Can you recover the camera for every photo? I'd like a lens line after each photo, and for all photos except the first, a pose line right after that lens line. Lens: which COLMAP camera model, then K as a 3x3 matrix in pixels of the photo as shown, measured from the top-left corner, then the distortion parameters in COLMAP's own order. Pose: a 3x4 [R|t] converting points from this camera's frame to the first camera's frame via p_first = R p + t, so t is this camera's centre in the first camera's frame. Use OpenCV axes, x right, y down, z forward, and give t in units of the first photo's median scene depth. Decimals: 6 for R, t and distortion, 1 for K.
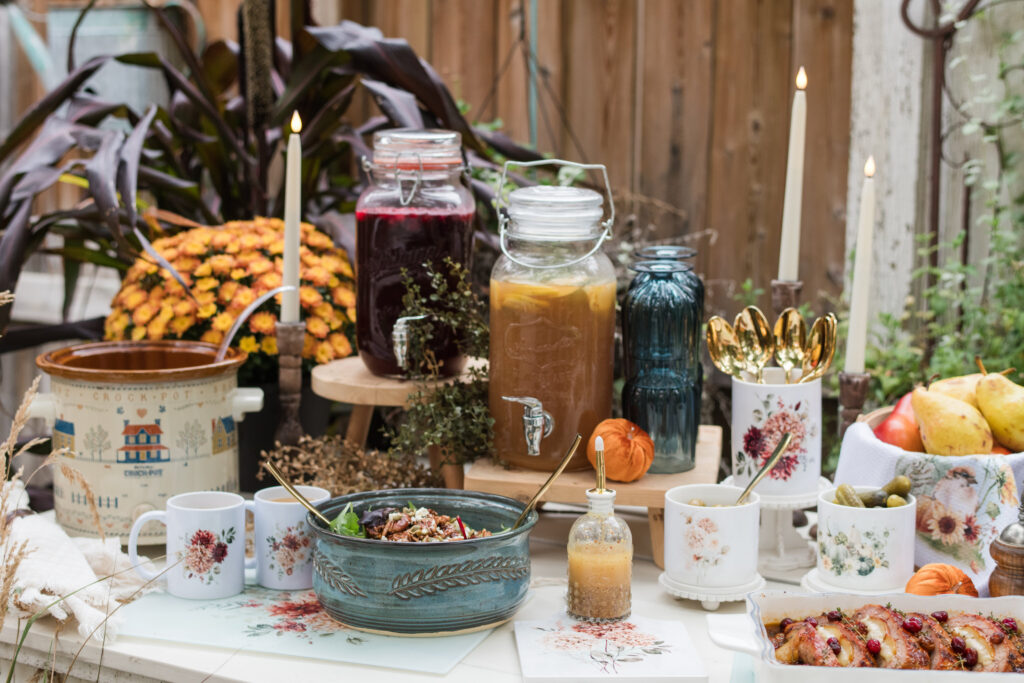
lens RADIAL K [[1689.3, 0, 516.3], [0, 1689.3, 338.1], [0, 0, 1]] dist [-0.009432, 0.000000]
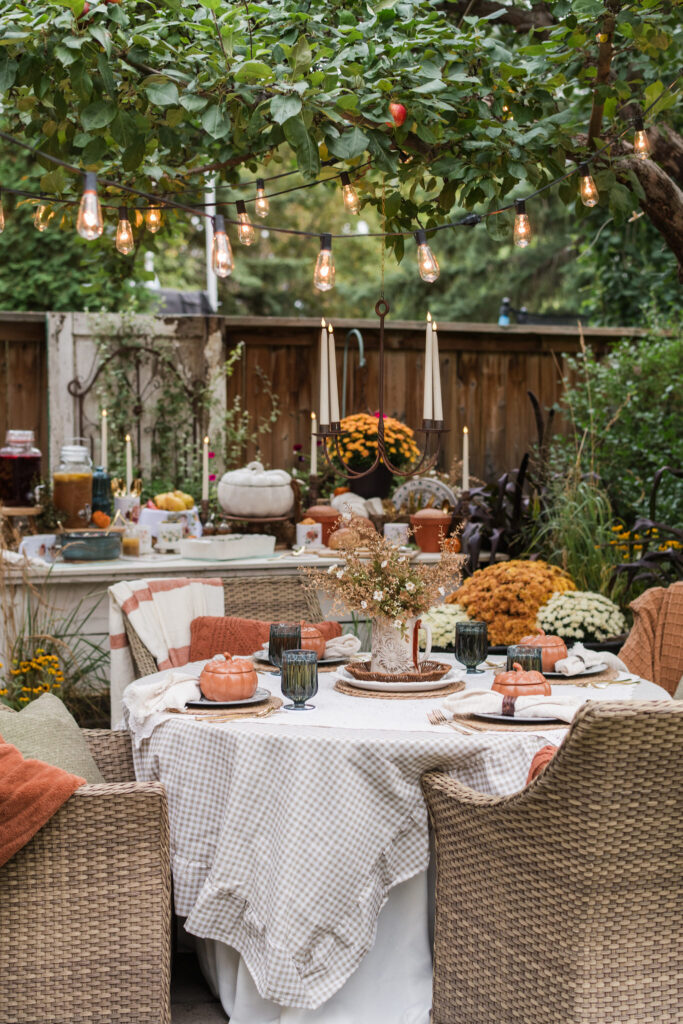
lens RADIAL K [[1733.8, 0, 372.8], [0, 1733.8, 565.8], [0, 0, 1]] dist [-0.017258, 0.000000]
pose [[0.595873, -0.084276, 0.798644, -2.600239], [0.115524, 0.993130, 0.018606, 0.167154], [-0.794726, 0.081176, 0.601516, -1.679573]]
